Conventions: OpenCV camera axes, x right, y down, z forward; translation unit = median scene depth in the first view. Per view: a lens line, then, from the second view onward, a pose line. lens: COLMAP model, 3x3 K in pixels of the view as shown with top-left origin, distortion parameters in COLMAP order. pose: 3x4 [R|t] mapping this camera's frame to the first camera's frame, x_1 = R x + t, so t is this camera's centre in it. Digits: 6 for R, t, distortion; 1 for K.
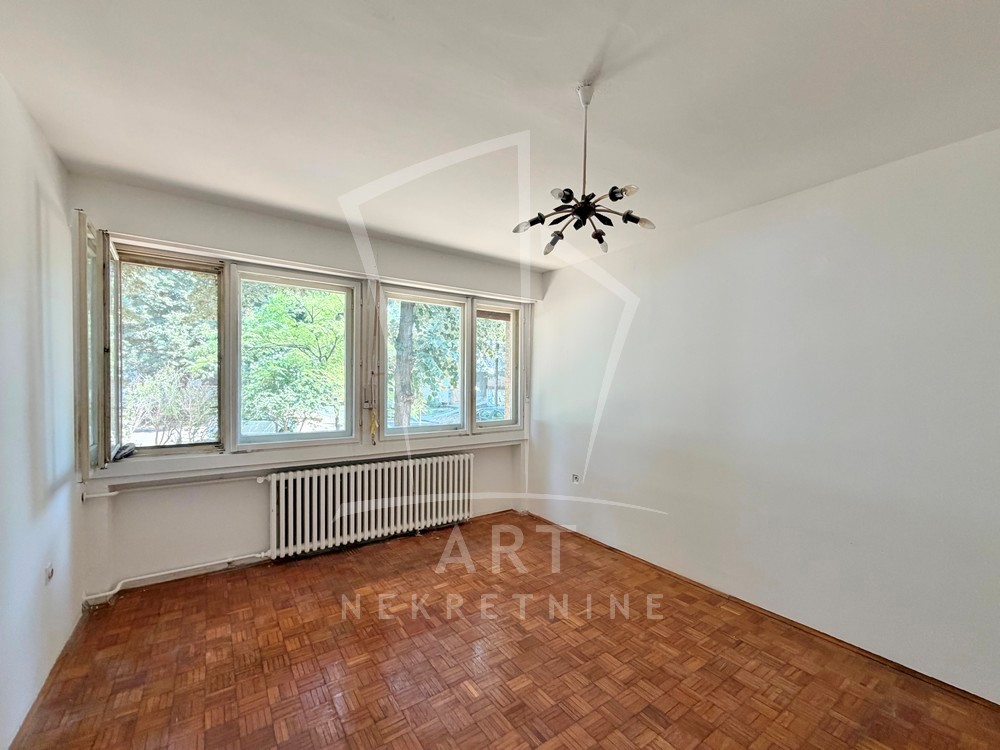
lens RADIAL K [[410.9, 0, 497.9], [0, 410.9, 391.4], [0, 0, 1]] dist [-0.000171, -0.000009]
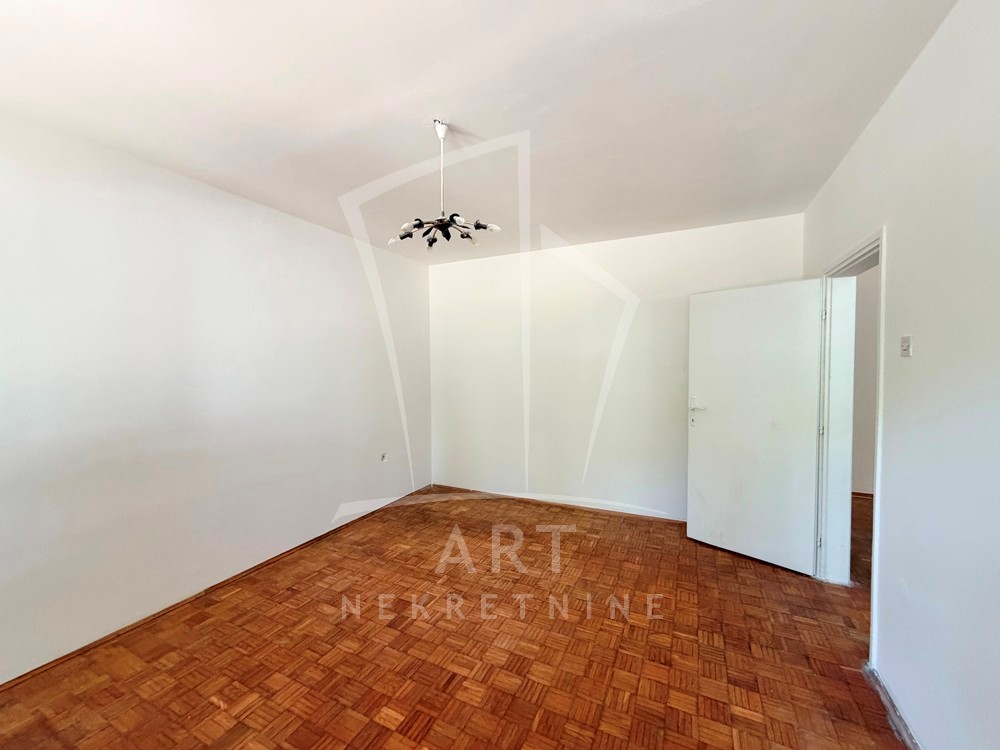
lens RADIAL K [[397.9, 0, 495.8], [0, 397.9, 376.8], [0, 0, 1]] dist [-0.001975, 0.000299]
pose [[-0.468914, -0.034567, 0.882567, -0.467274], [0.023824, 0.998375, 0.051760, -0.016730], [-0.882923, 0.045298, -0.467328, 0.724042]]
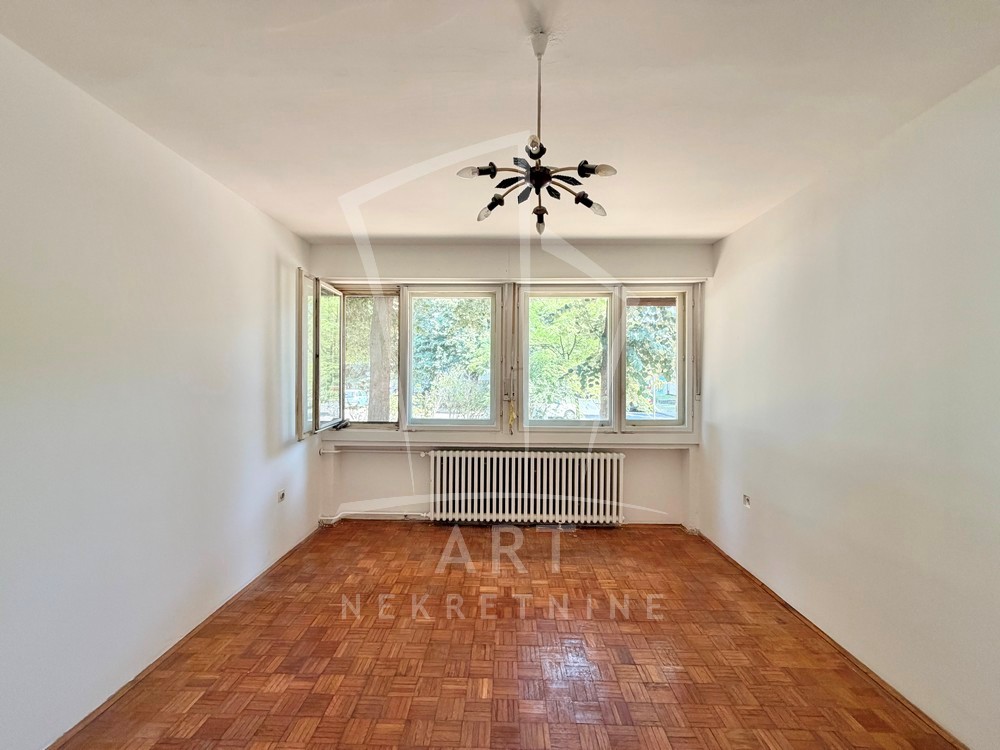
lens RADIAL K [[397.9, 0, 495.8], [0, 397.9, 376.8], [0, 0, 1]] dist [-0.001975, 0.000299]
pose [[0.805781, -0.001798, -0.592211, 0.318539], [-0.010805, 0.999784, -0.017737, -0.003124], [0.592115, 0.020691, 0.805588, 0.143045]]
